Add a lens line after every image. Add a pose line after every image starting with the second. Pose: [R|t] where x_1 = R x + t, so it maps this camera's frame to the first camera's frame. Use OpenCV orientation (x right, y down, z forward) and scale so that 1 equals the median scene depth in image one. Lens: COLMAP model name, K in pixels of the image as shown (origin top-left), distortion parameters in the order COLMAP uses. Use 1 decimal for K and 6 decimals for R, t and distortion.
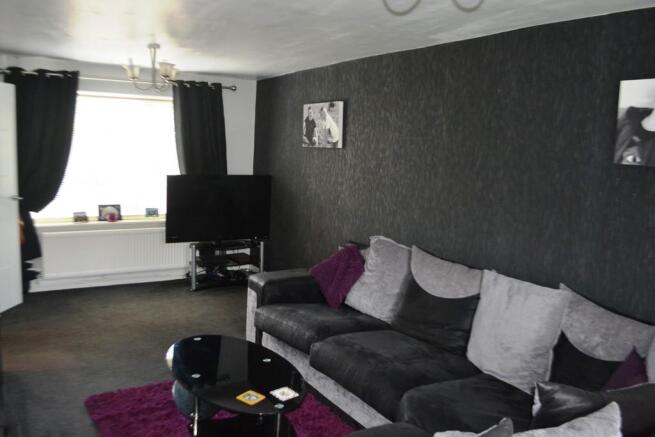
lens RADIAL K [[507.8, 0, 327.5], [0, 507.8, 218.5], [0, 0, 1]] dist [-0.000484, 0.000295]
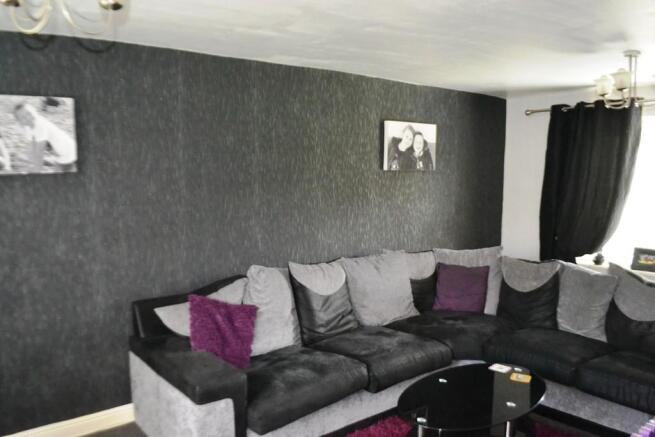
lens RADIAL K [[535.8, 0, 327.5], [0, 535.8, 218.5], [0, 0, 1]] dist [-0.058023, -0.002685]
pose [[-0.085856, -0.162843, 0.982909, -0.671375], [0.125047, 0.976990, 0.172785, -0.159794], [-0.988429, 0.137744, -0.063518, 0.754798]]
